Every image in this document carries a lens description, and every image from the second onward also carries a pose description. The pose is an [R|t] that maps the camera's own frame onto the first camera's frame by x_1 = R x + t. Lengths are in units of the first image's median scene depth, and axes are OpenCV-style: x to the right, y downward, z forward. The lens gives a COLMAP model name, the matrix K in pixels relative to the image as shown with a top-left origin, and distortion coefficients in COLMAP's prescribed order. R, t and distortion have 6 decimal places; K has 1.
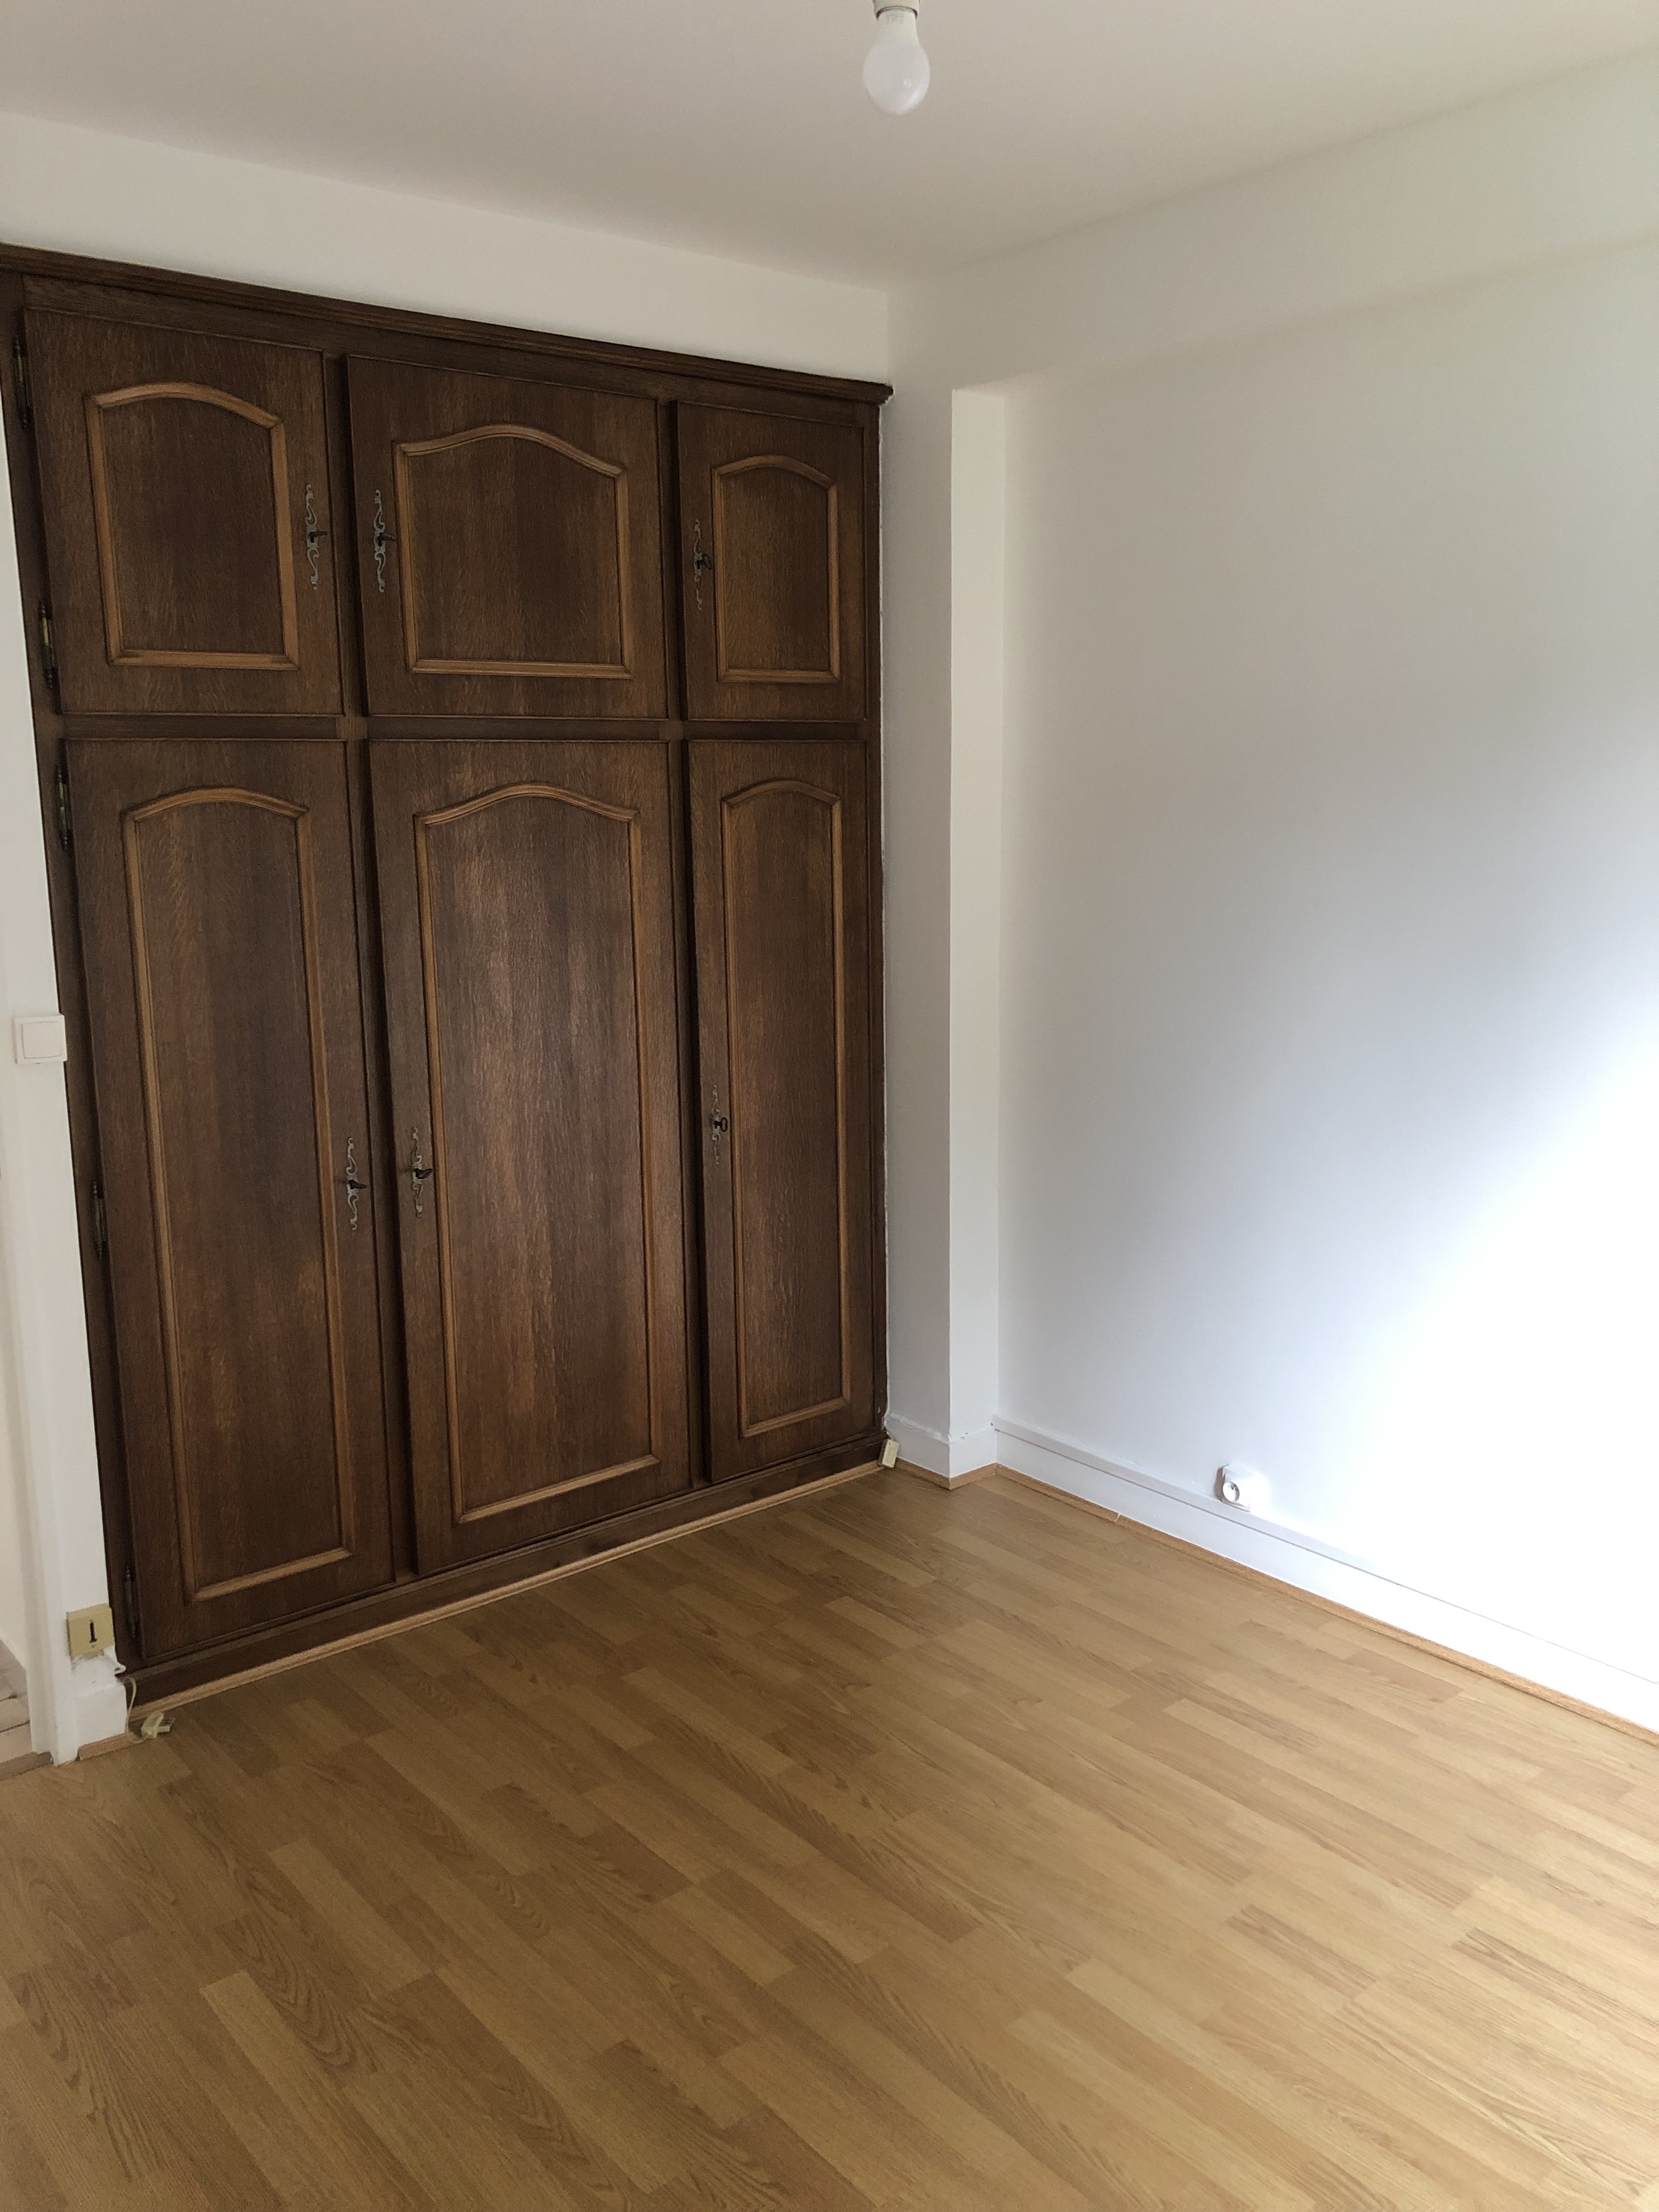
lens RADIAL K [[1816.0, 0, 829.5], [0, 1816.0, 1106.0], [0, 0, 1]] dist [-0.004307, -0.001999]
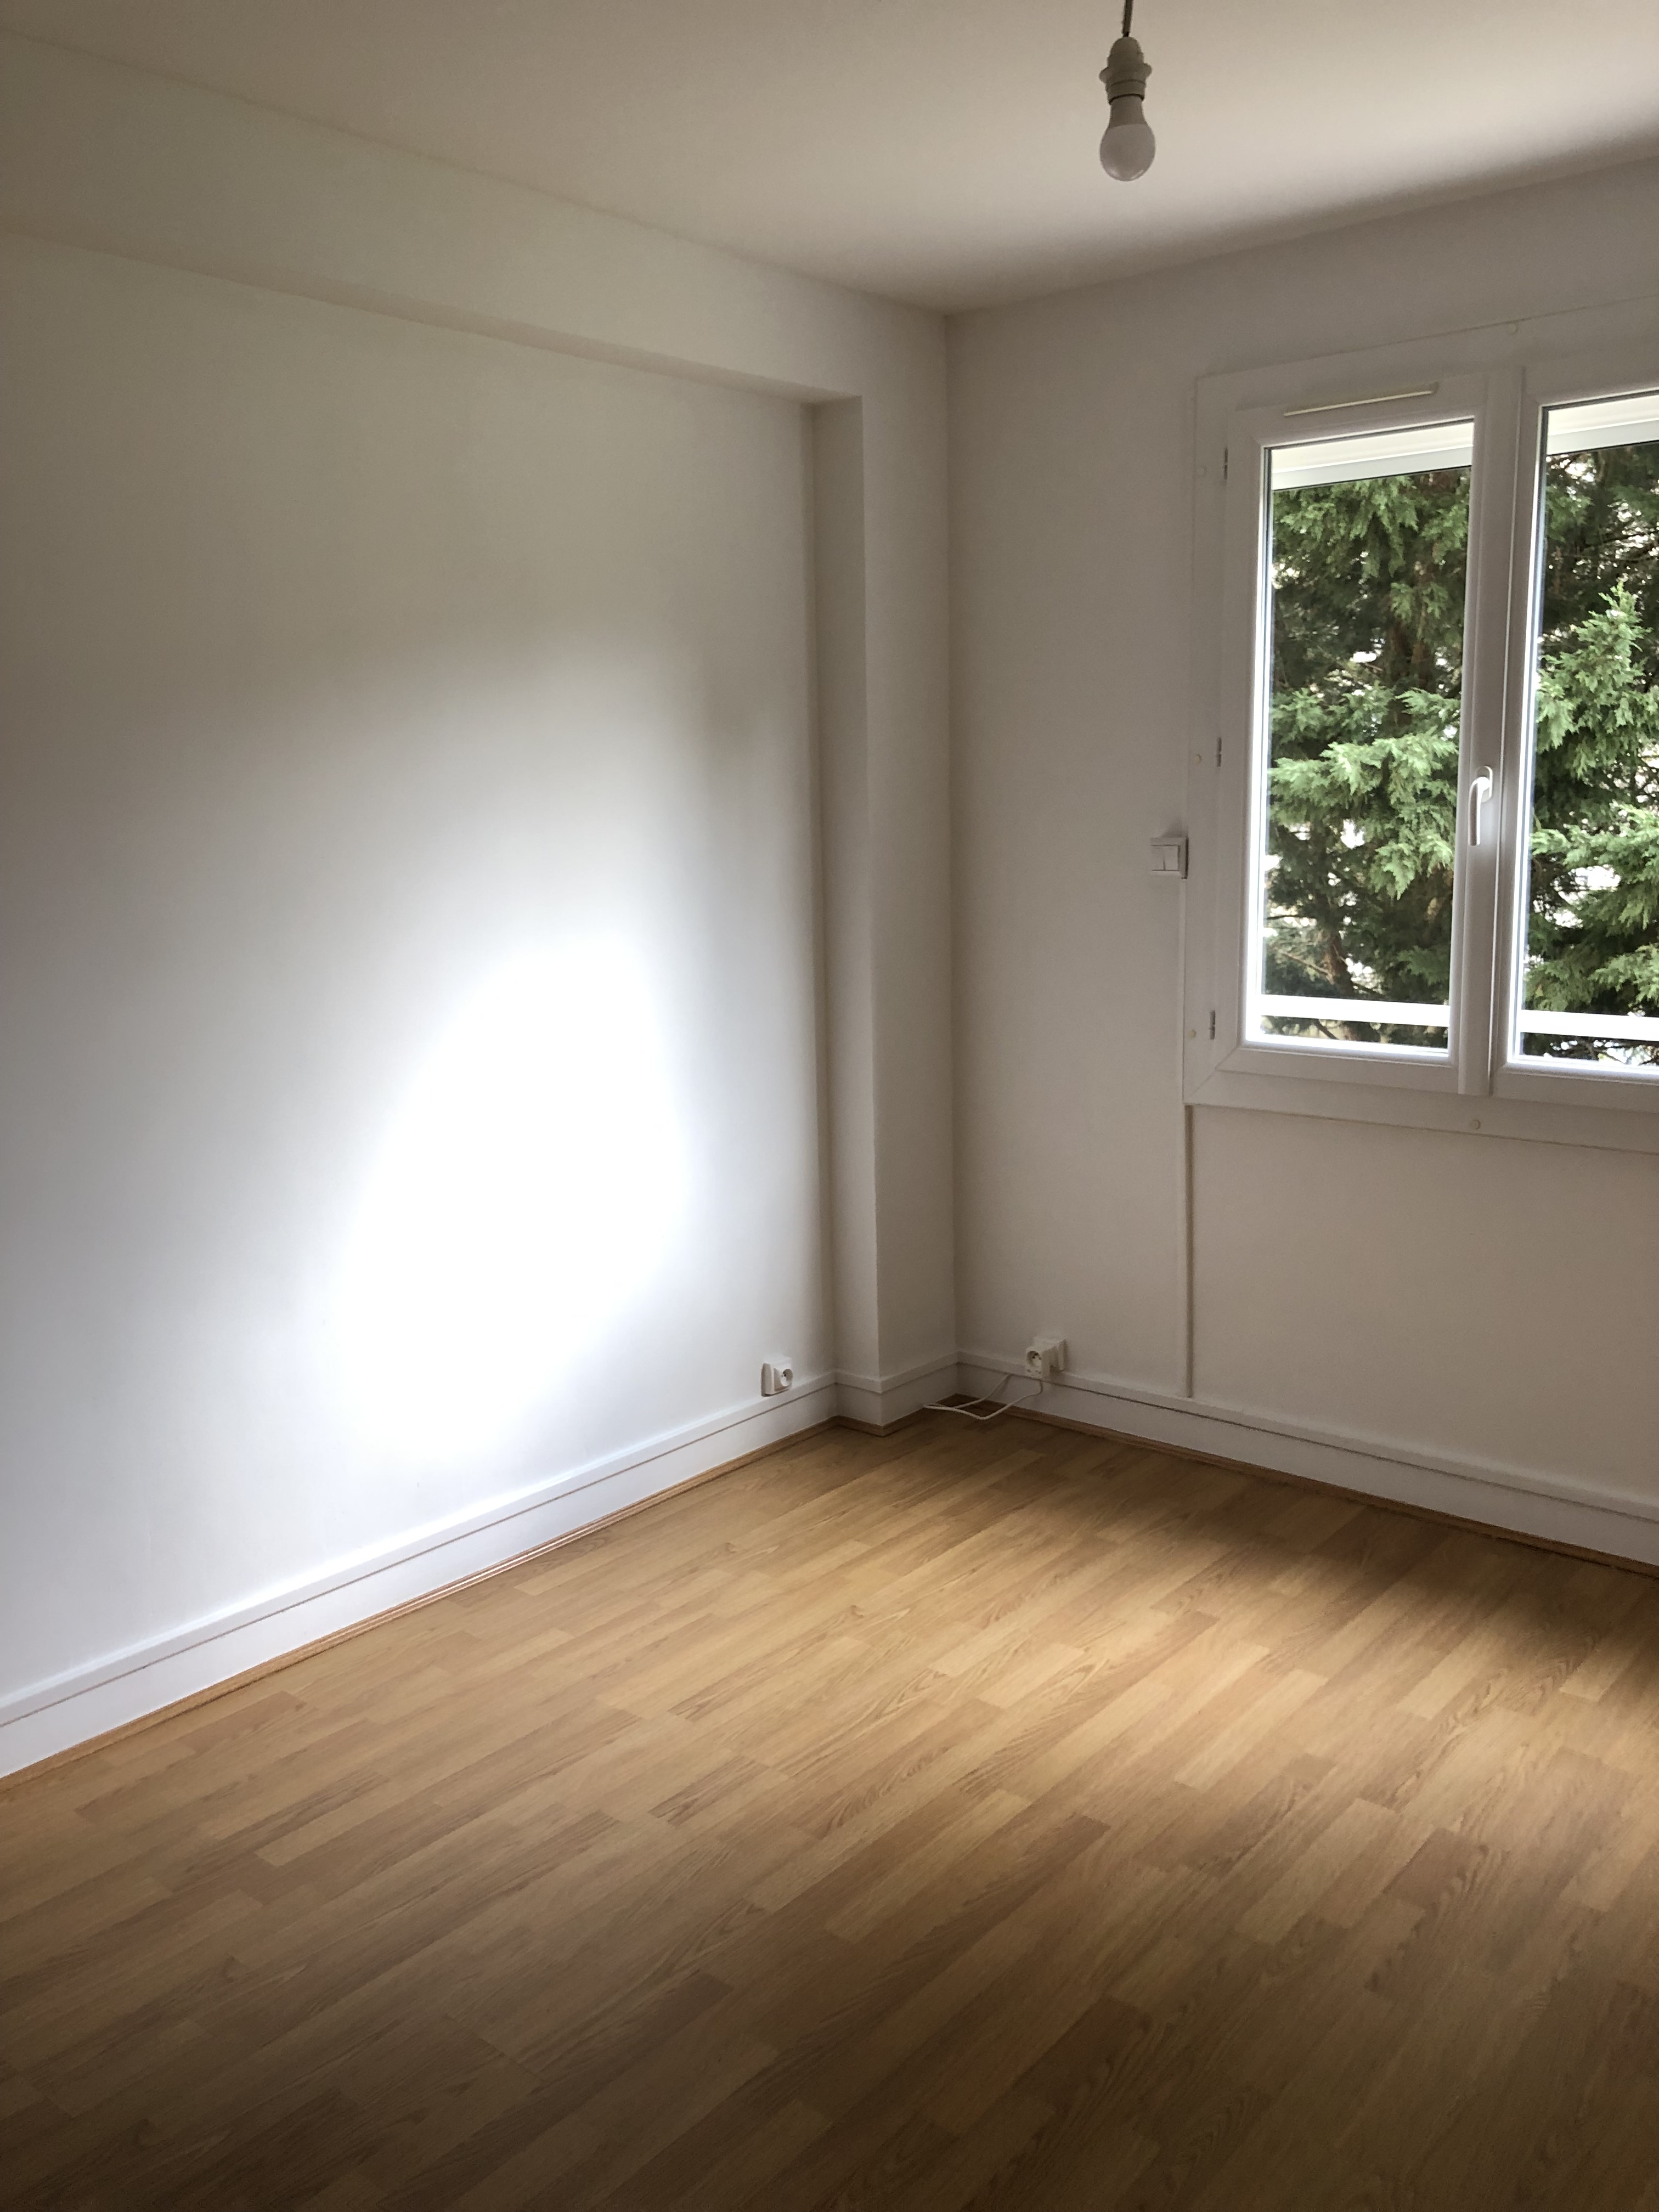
lens RADIAL K [[1816.0, 0, 829.5], [0, 1816.0, 1106.0], [0, 0, 1]] dist [-0.004307, -0.001999]
pose [[-0.191201, -0.150708, 0.969912, -0.756260], [0.204172, 0.960422, 0.189483, -0.137654], [-0.960081, 0.234258, -0.152863, 0.958416]]
